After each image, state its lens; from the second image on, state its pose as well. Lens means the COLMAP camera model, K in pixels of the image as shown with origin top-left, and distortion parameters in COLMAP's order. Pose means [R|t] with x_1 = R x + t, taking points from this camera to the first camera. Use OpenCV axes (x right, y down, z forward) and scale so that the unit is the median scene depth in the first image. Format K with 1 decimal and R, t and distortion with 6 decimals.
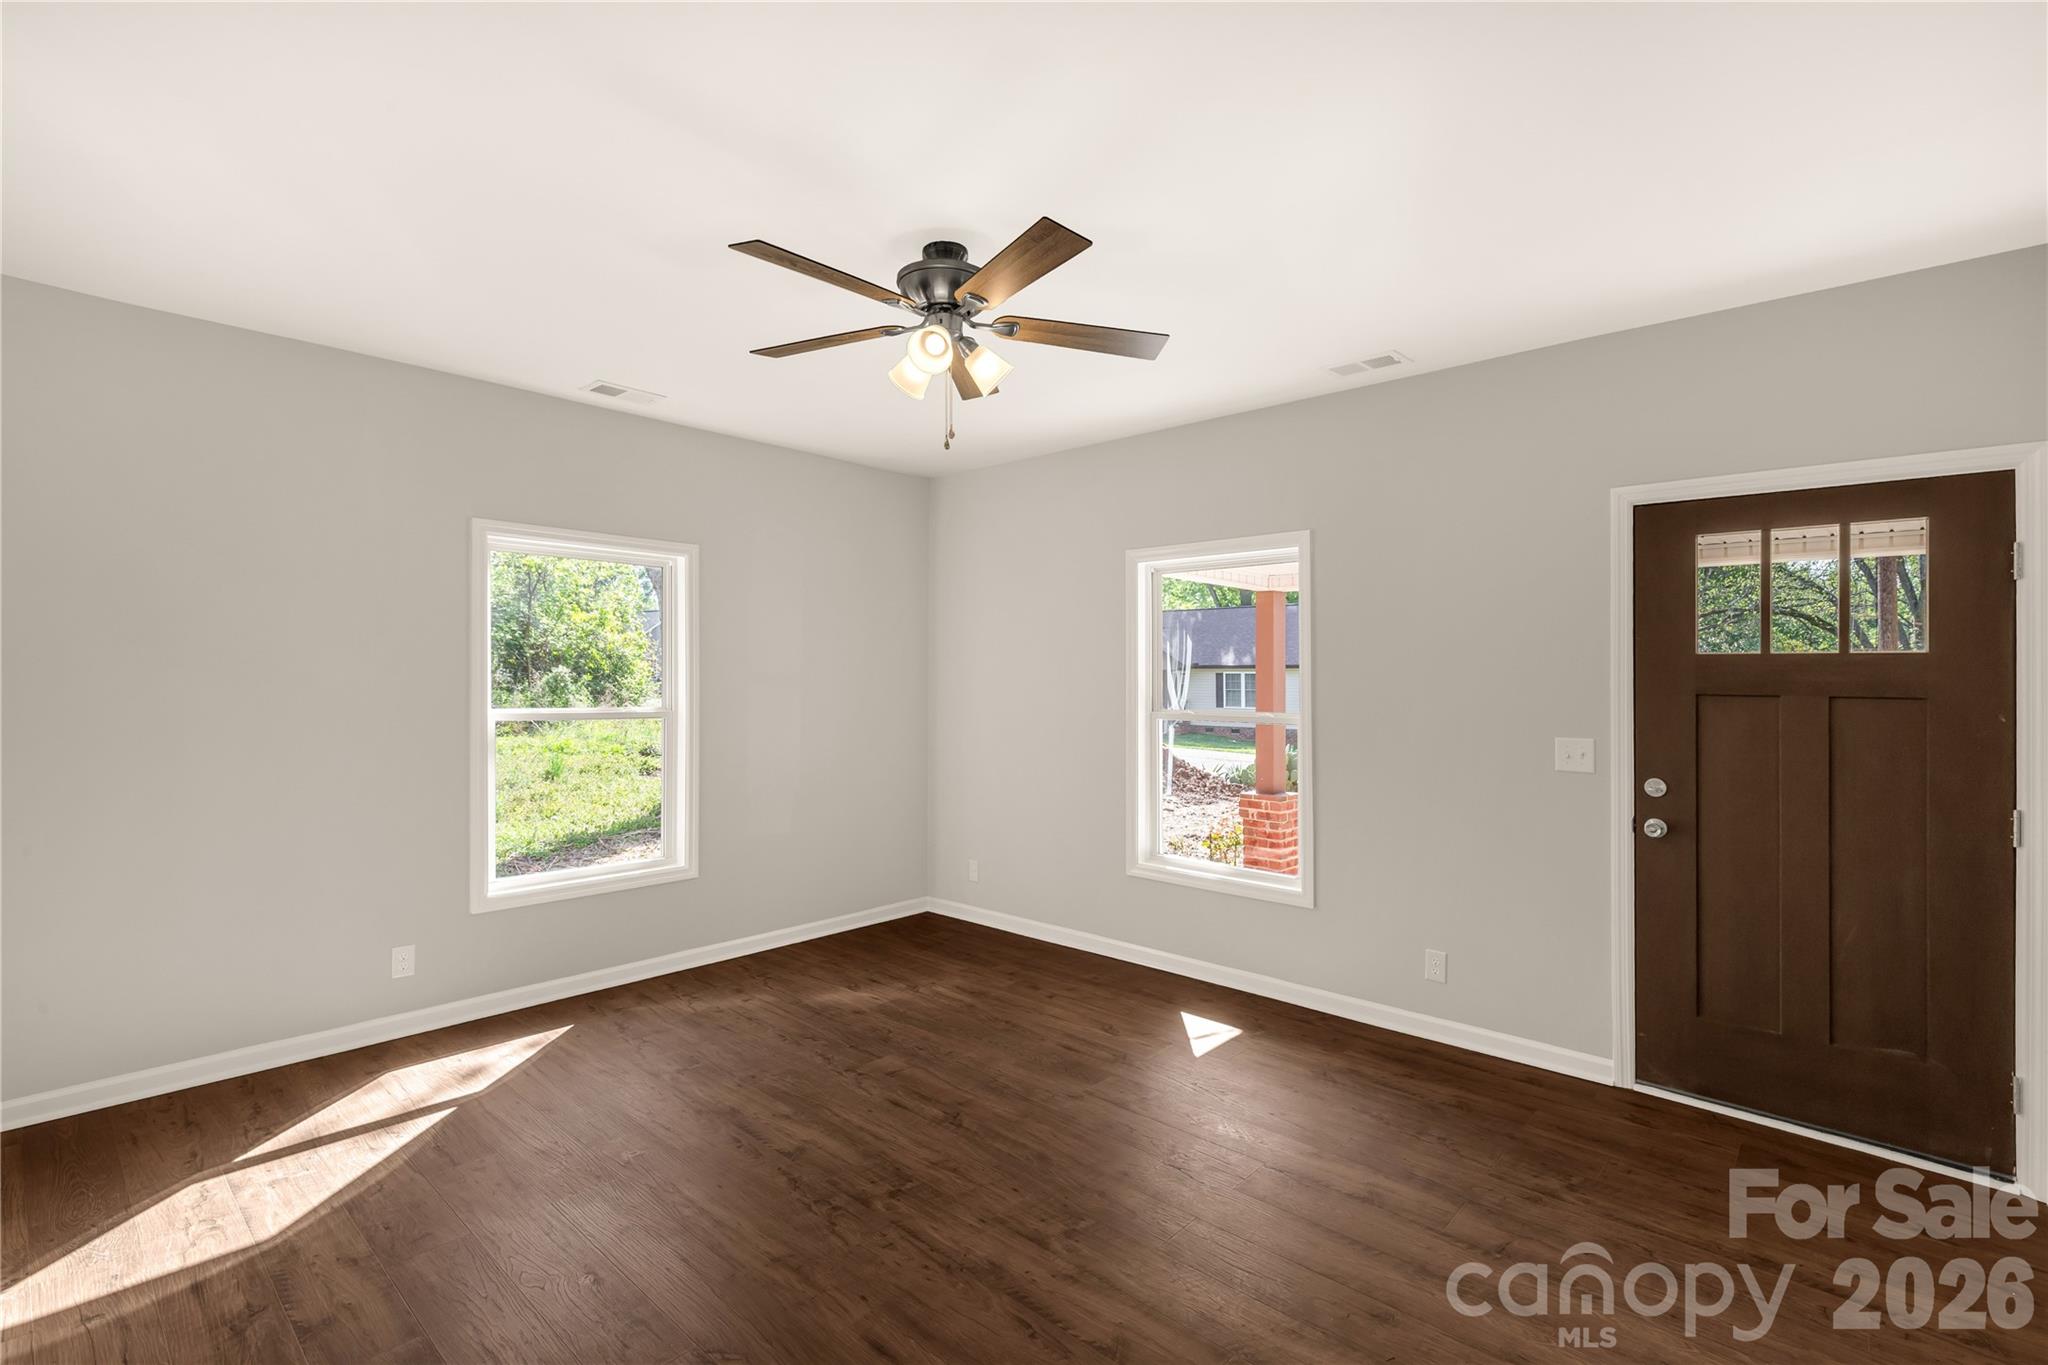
lens RADIAL K [[923.5, 0, 1028.1], [0, 923.5, 725.9], [0, 0, 1]] dist [0.003937, -0.000068]
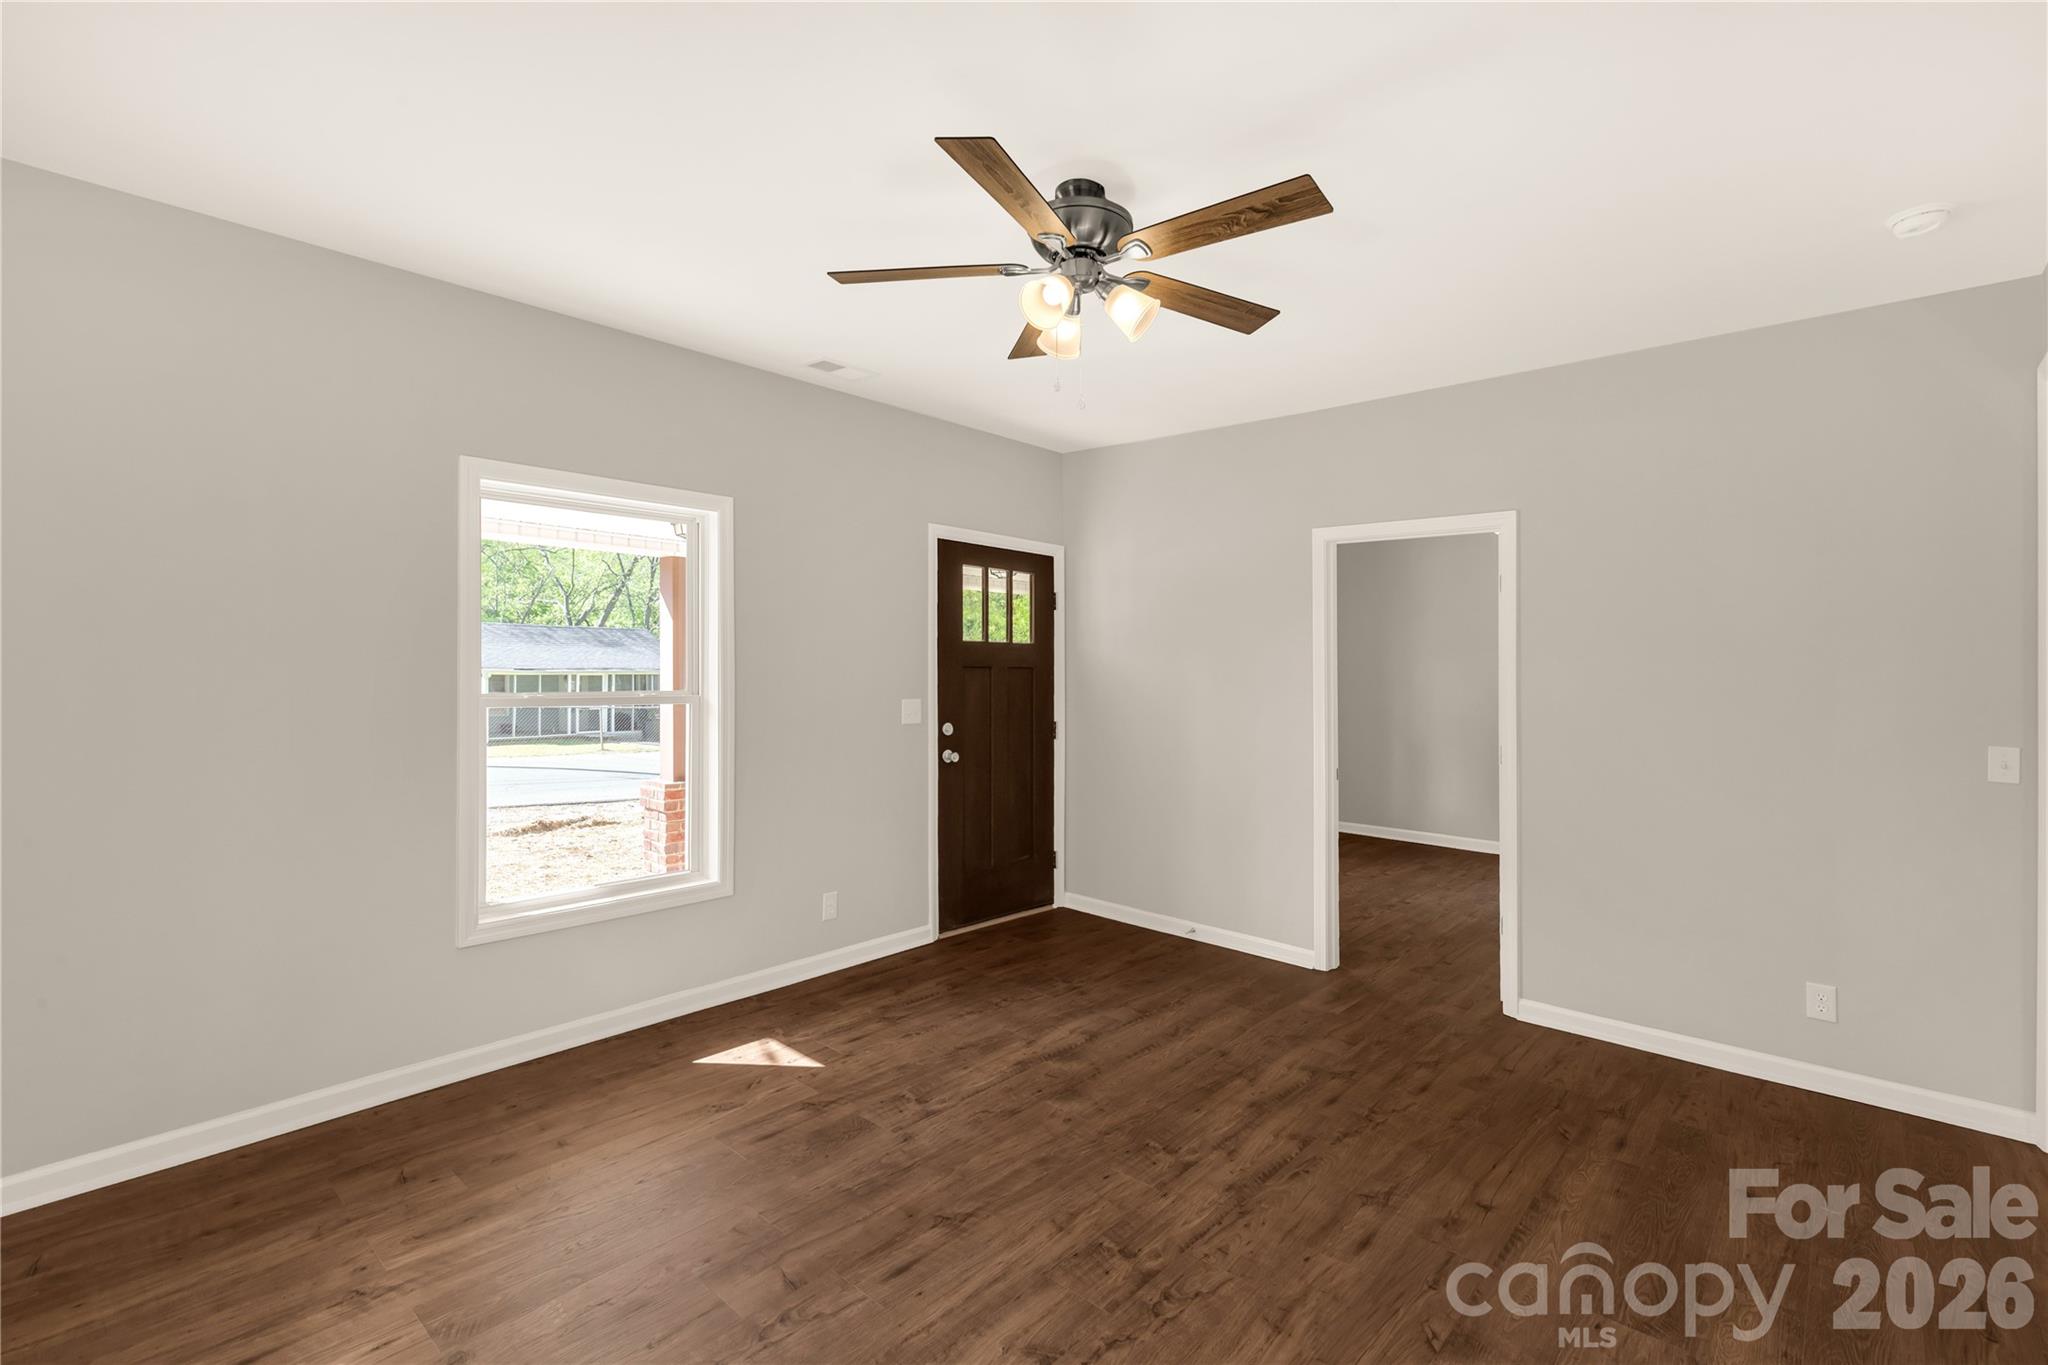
lens RADIAL K [[927.5, 0, 1029.8], [0, 927.5, 671.3], [0, 0, 1]] dist [0.001588, 0.000175]
pose [[-0.001977, -0.019479, 0.999808, -0.828952], [0.036376, 0.999147, 0.019538, -0.052006], [-0.999336, 0.036408, -0.001267, 0.882793]]
